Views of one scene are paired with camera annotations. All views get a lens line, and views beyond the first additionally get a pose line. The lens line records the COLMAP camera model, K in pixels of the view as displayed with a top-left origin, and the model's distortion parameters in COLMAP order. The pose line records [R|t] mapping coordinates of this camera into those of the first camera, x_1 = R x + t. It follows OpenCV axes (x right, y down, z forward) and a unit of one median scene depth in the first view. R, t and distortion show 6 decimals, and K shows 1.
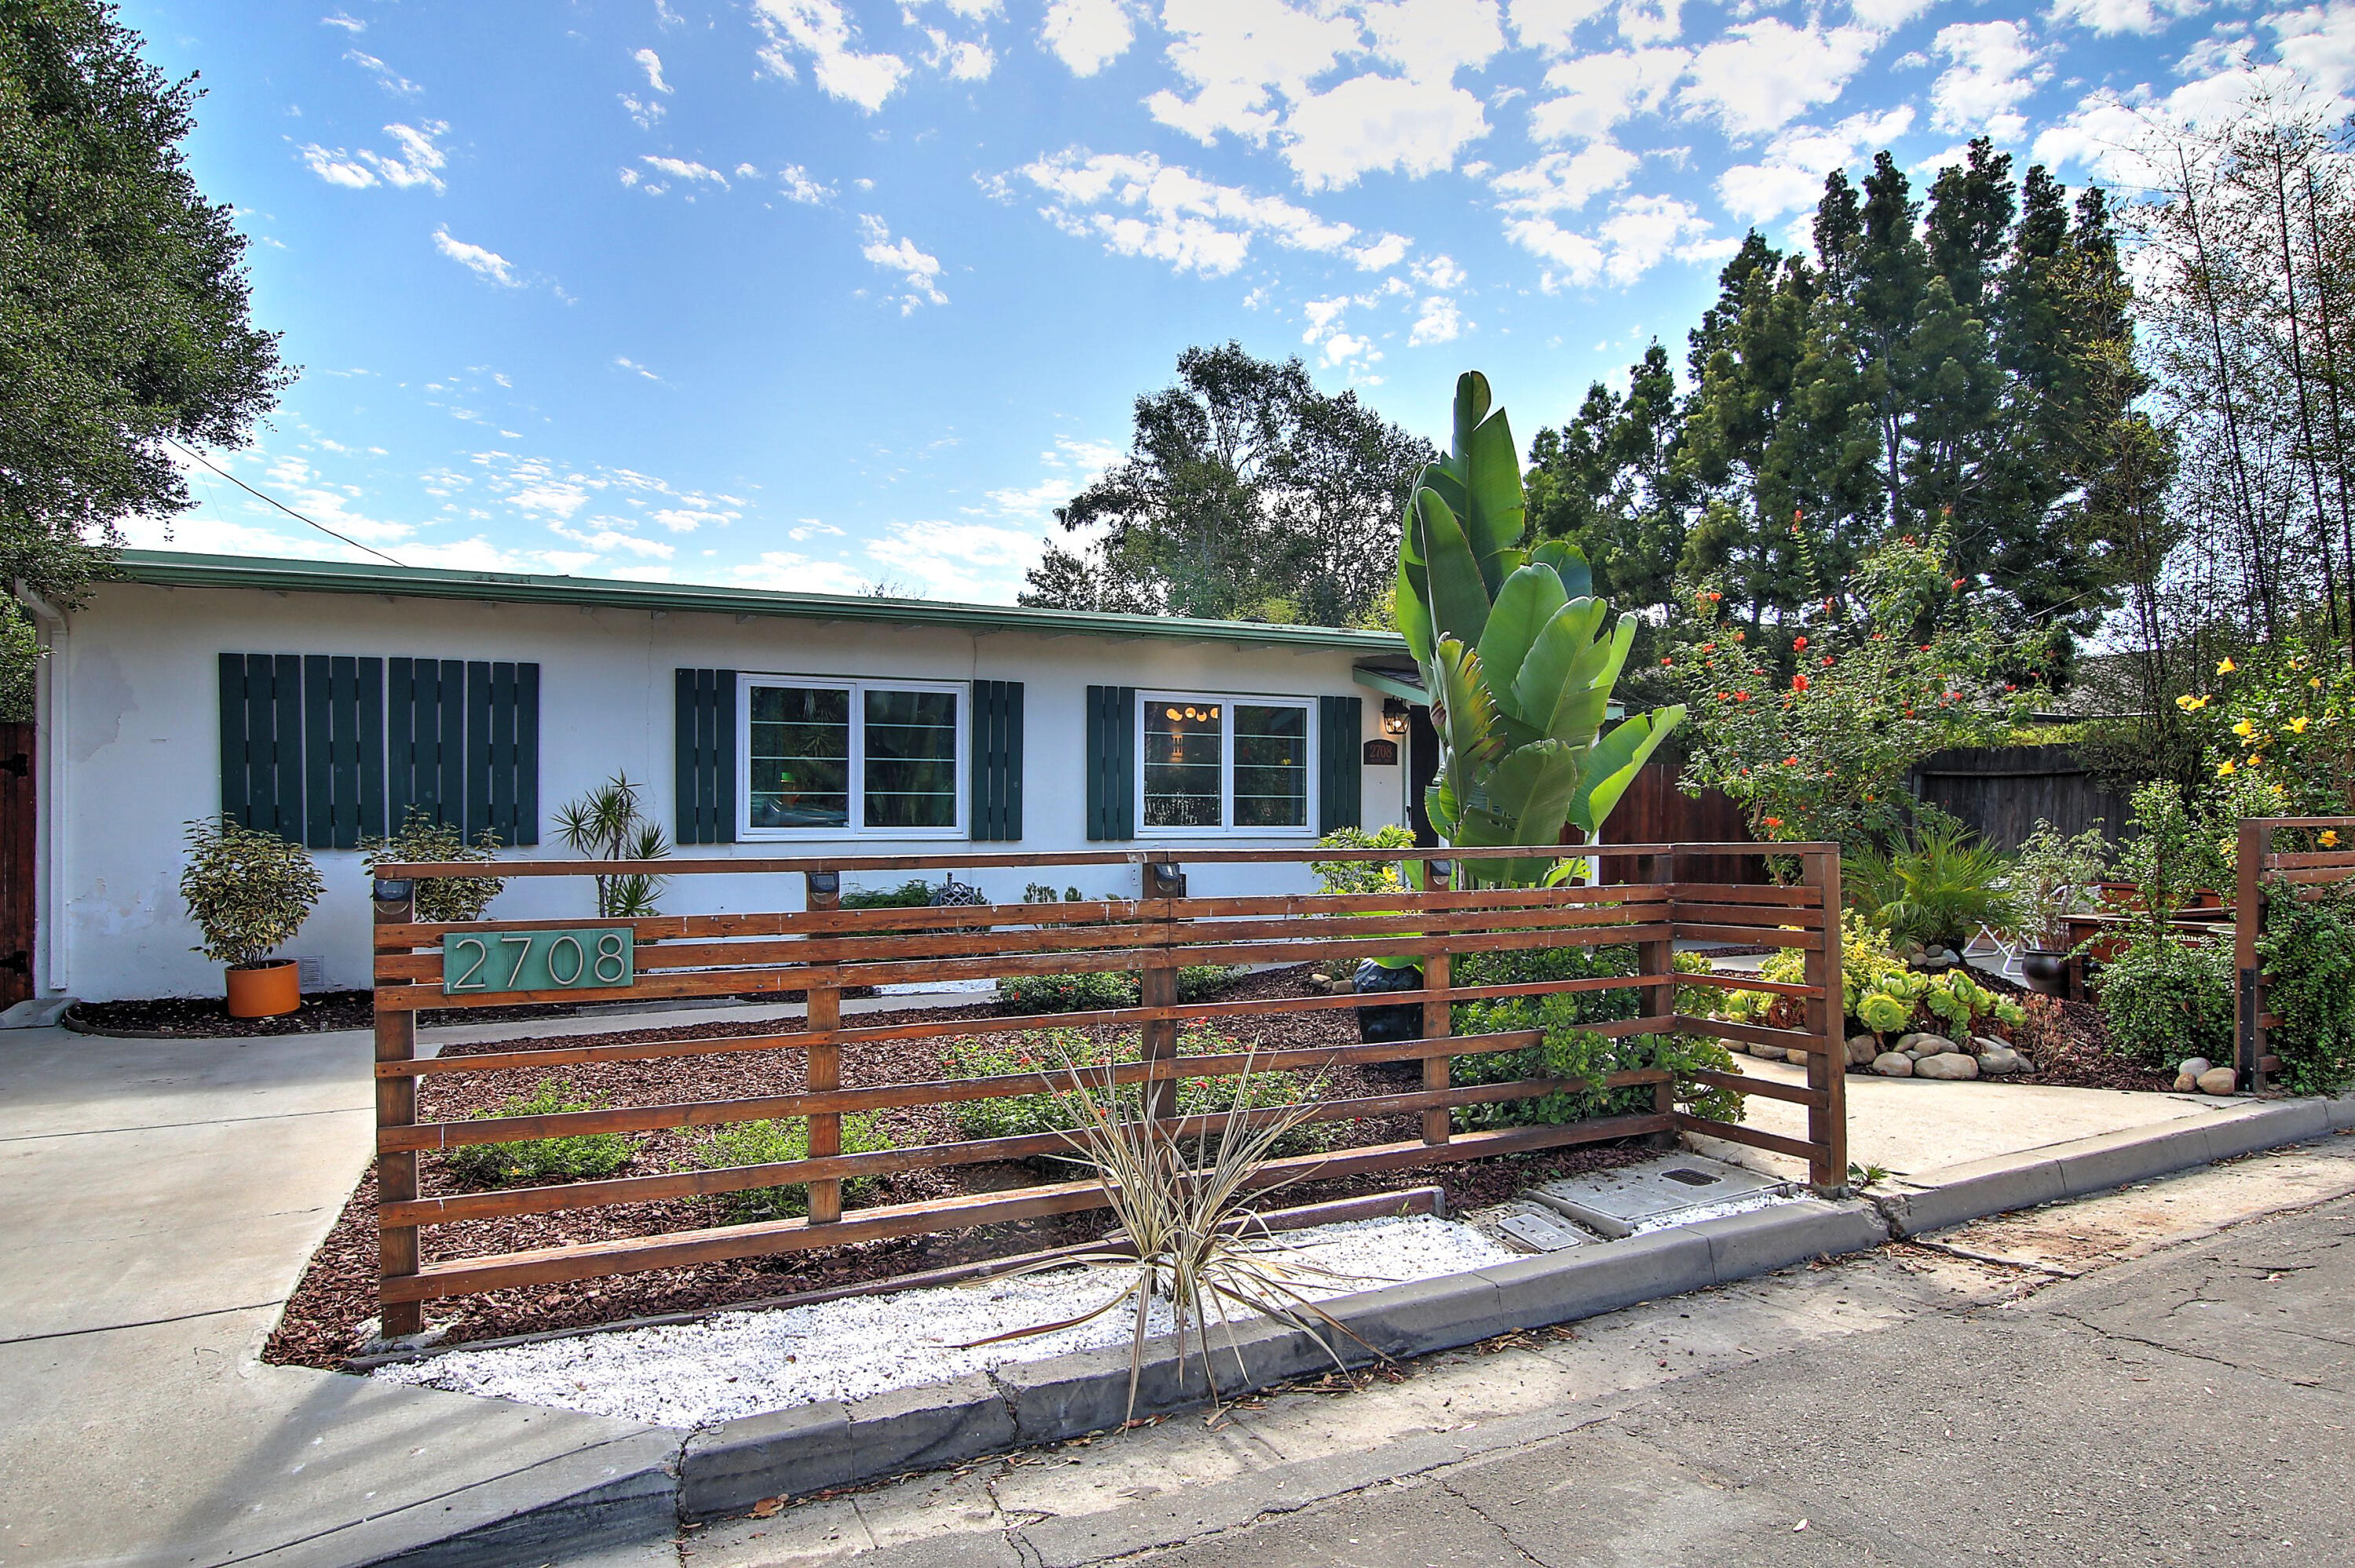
lens RADIAL K [[1389.8, 0, 1172.0], [0, 1389.8, 785.2], [0, 0, 1]] dist [0.004028, -0.009180]
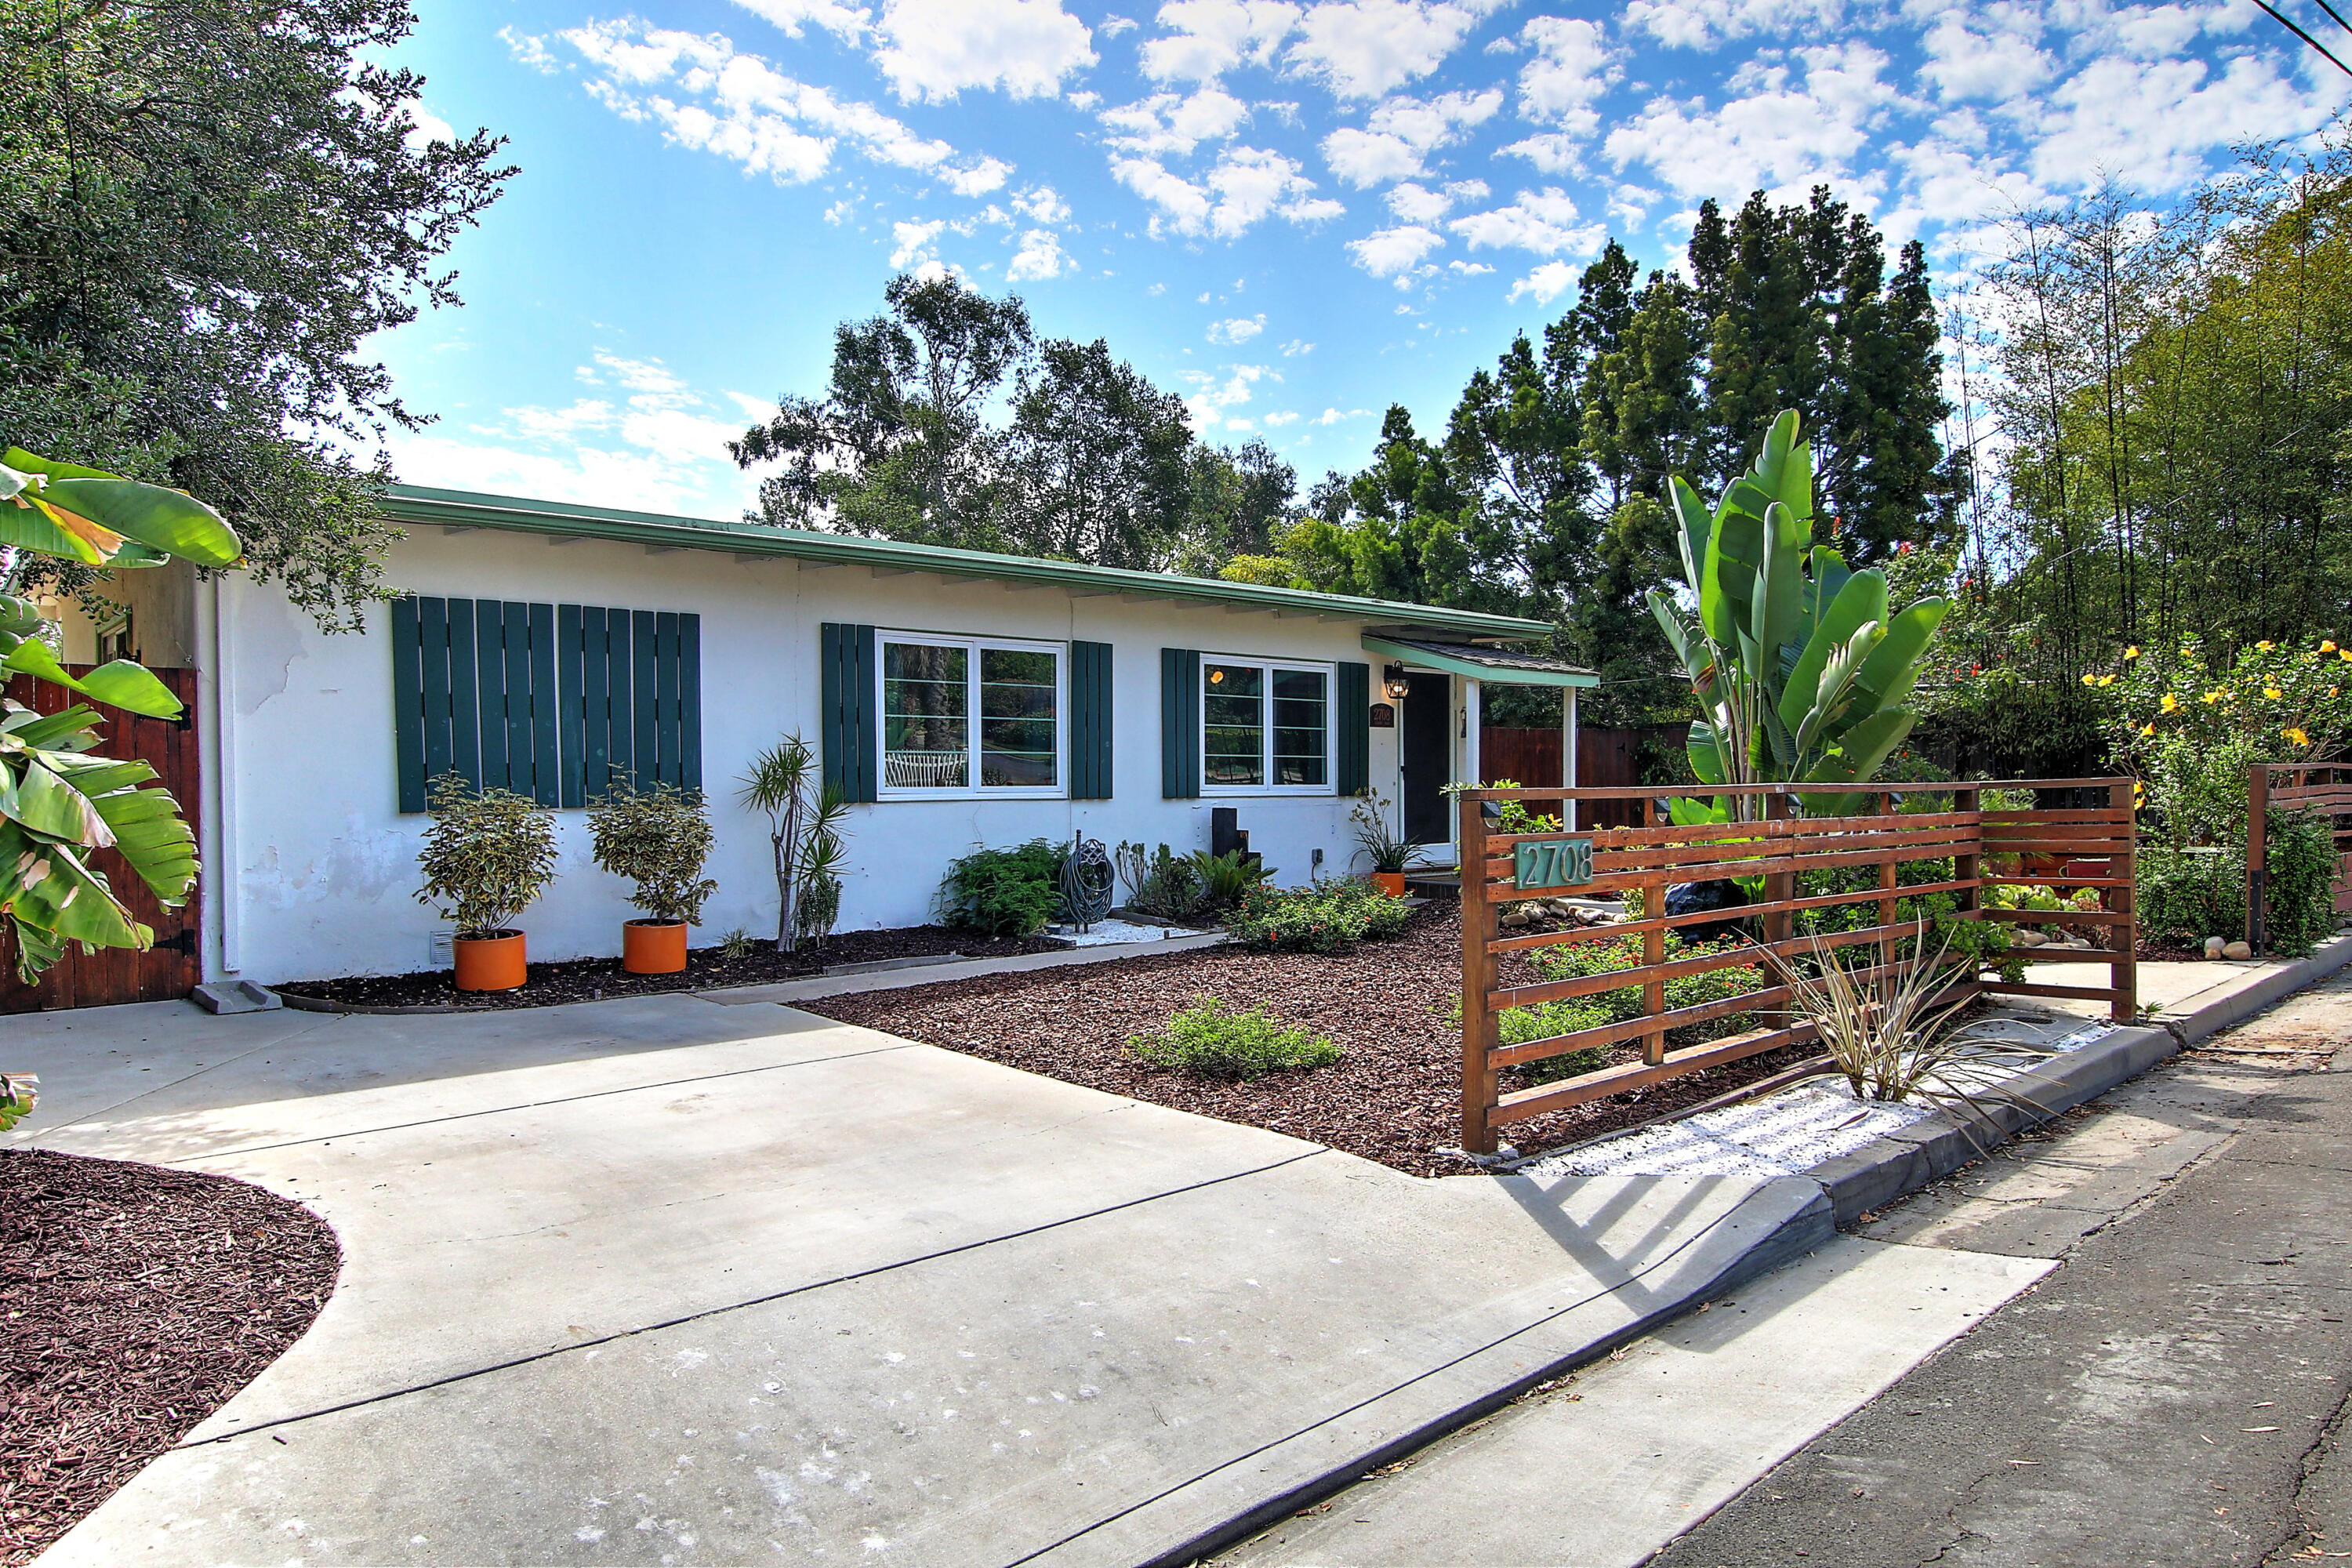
lens RADIAL K [[1523.6, 0, 1173.0], [0, 1523.6, 770.6], [0, 0, 1]] dist [-0.009276, 0.003266]
pose [[0.956719, -0.005144, 0.290969, -0.124743], [0.002369, 0.999948, 0.009887, 0.002655], [-0.291004, -0.008770, 0.956682, -0.023768]]
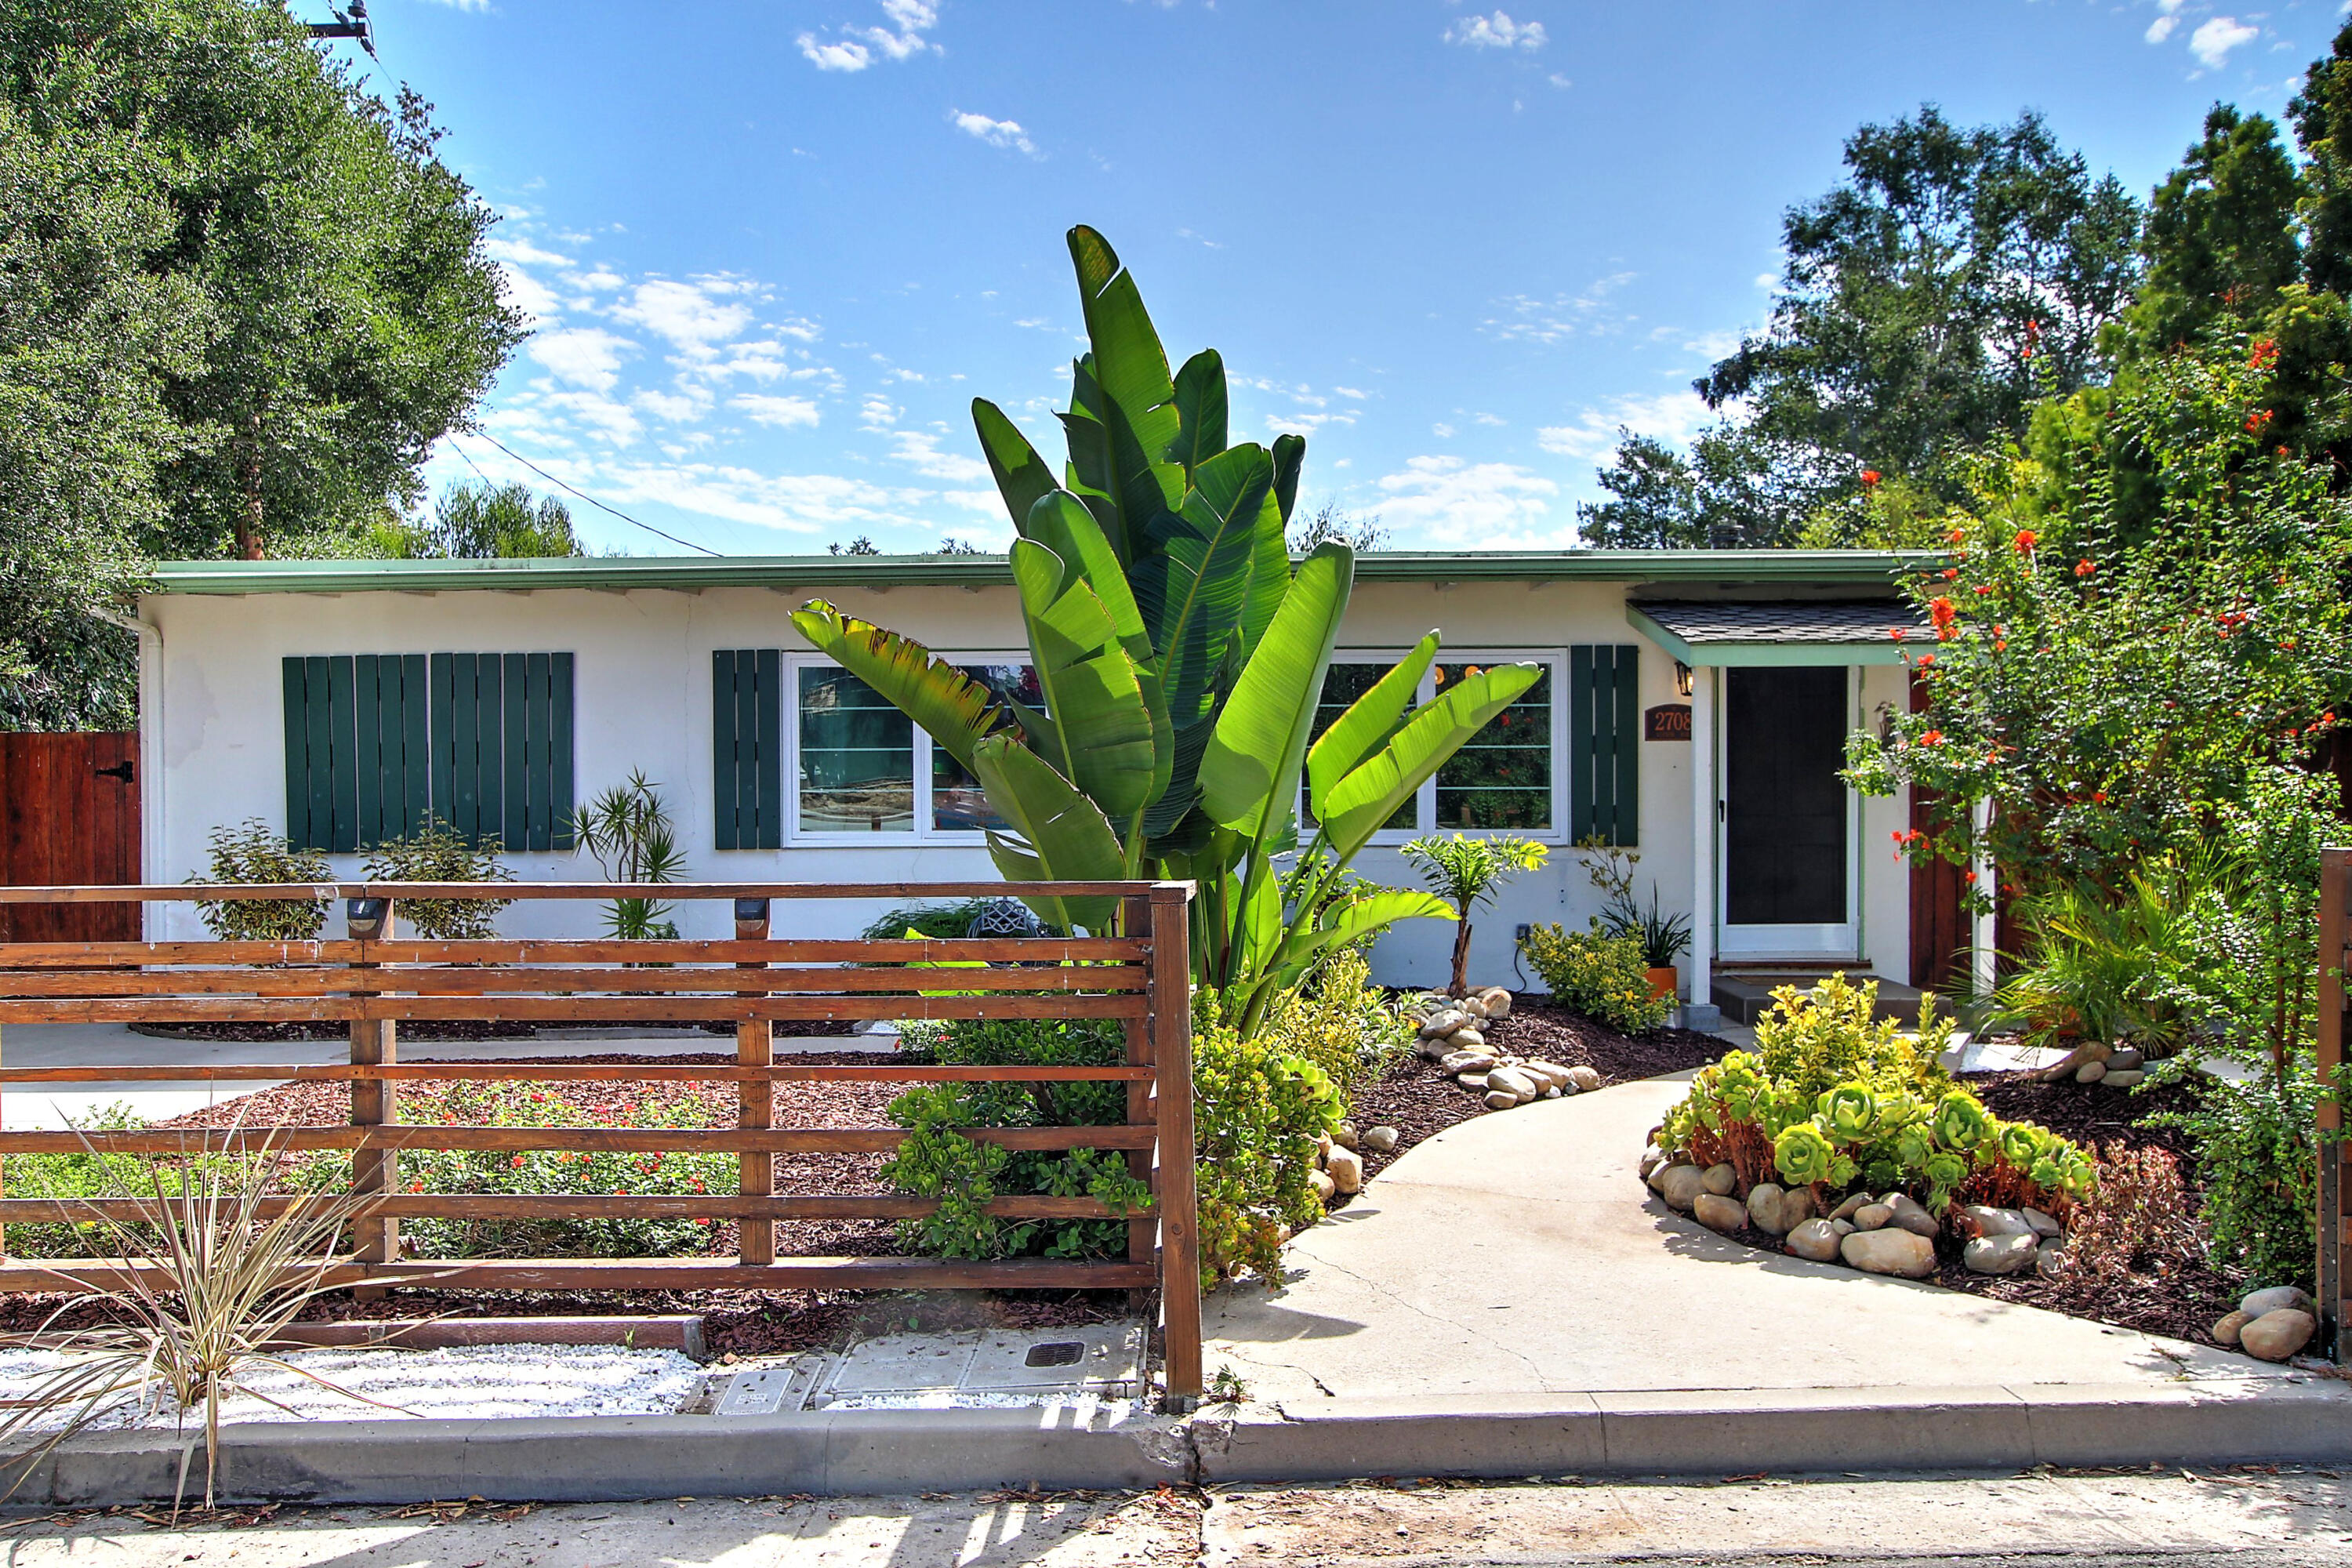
lens RADIAL K [[1813.4, 0, 1175.6], [0, 1813.4, 792.7], [0, 0, 1]] dist [0.007683, 0.016633]
pose [[0.888125, -0.002996, -0.459592, 0.125981], [0.012353, 0.999773, 0.017353, -0.002920], [0.459435, -0.021089, 0.887961, 0.031167]]
